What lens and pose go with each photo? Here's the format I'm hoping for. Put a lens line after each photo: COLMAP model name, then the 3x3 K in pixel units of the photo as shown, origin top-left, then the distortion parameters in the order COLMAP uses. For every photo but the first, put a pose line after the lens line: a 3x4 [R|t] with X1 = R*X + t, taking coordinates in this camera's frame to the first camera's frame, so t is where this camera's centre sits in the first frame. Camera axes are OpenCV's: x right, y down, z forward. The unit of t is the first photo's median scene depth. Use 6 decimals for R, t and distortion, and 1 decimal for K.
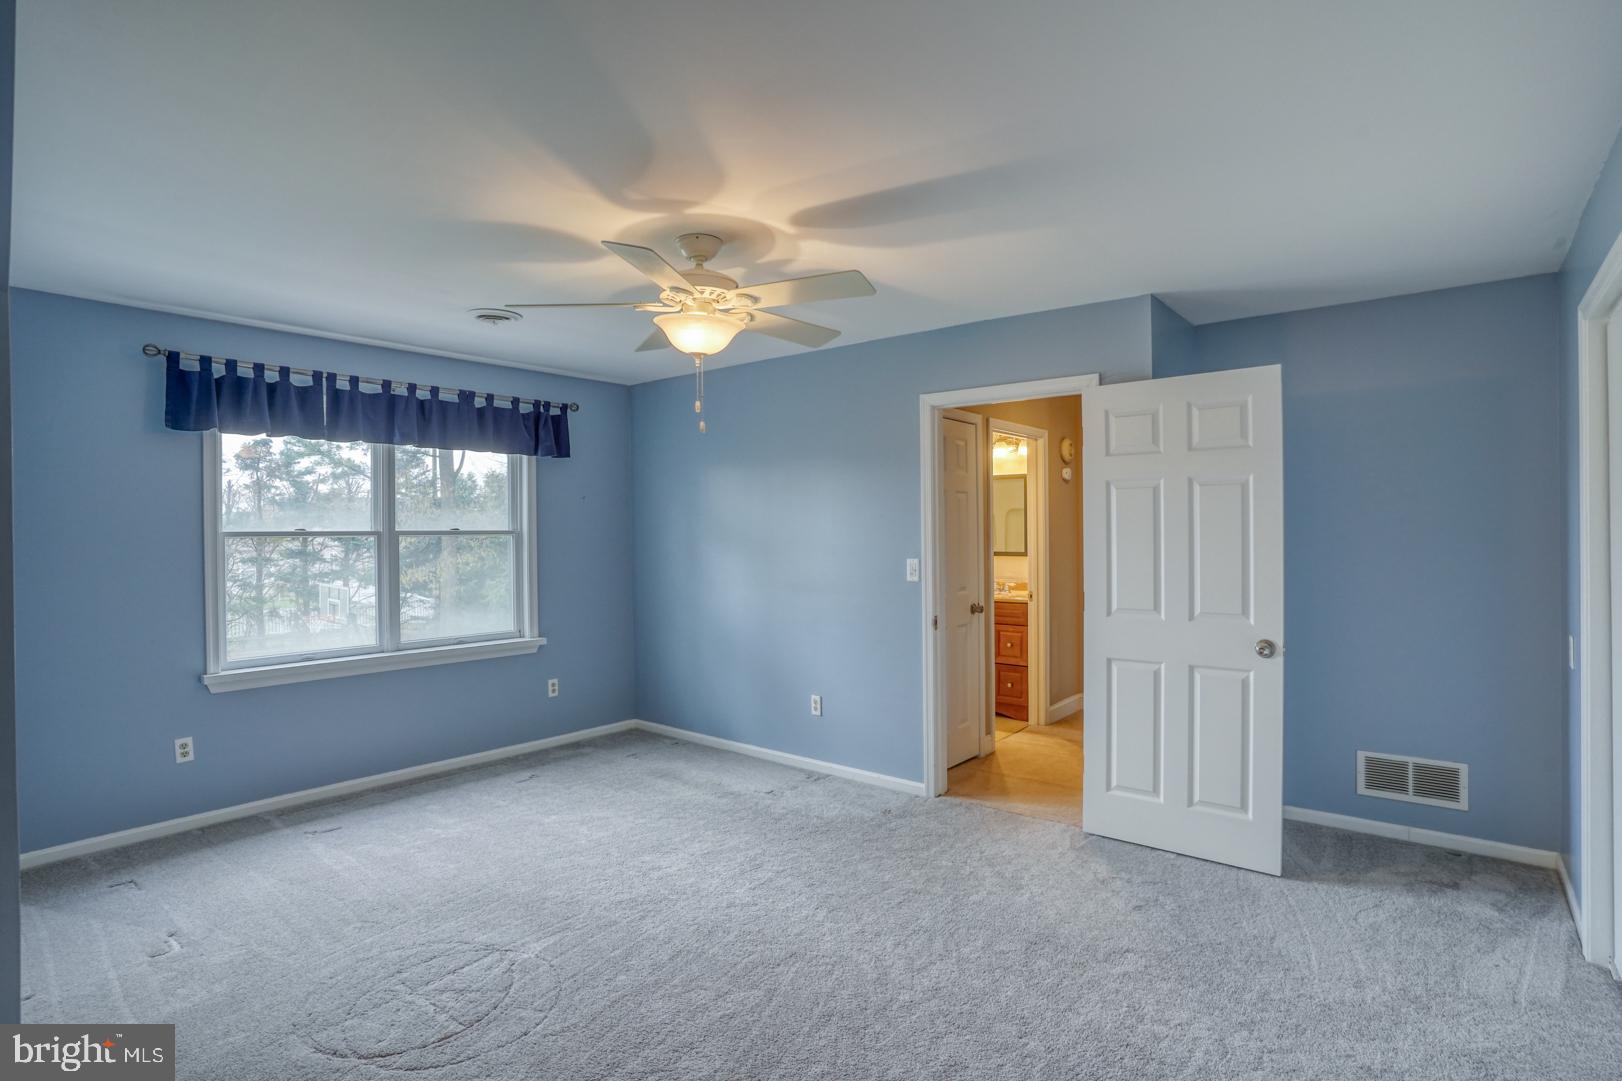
lens RADIAL K [[817.9, 0, 806.4], [0, 817.9, 541.3], [0, 0, 1]] dist [-0.075273, 0.030650]
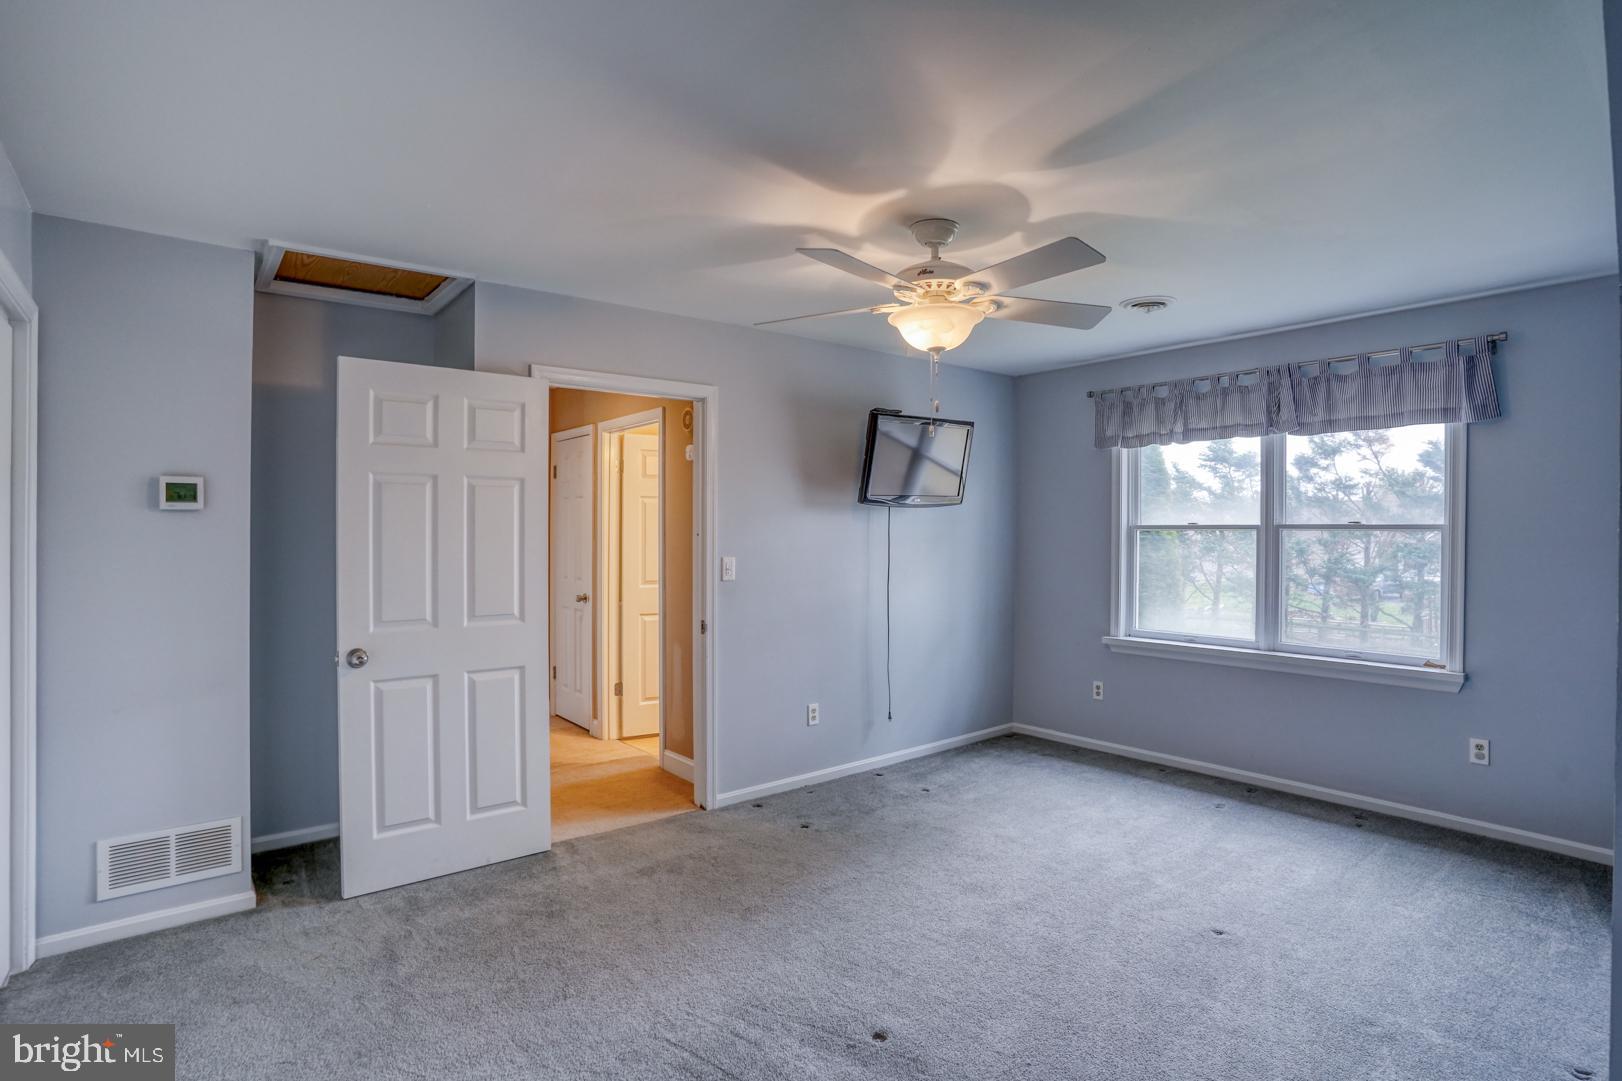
lens RADIAL K [[817.9, 0, 803.7], [0, 817.9, 537.7], [0, 0, 1]] dist [-0.075273, 0.030650]
pose [[-0.200601, 0.016423, -0.979535, 0.573233], [-0.007775, 0.999801, 0.018355, -0.011849], [0.979642, 0.011298, -0.200433, 0.703884]]
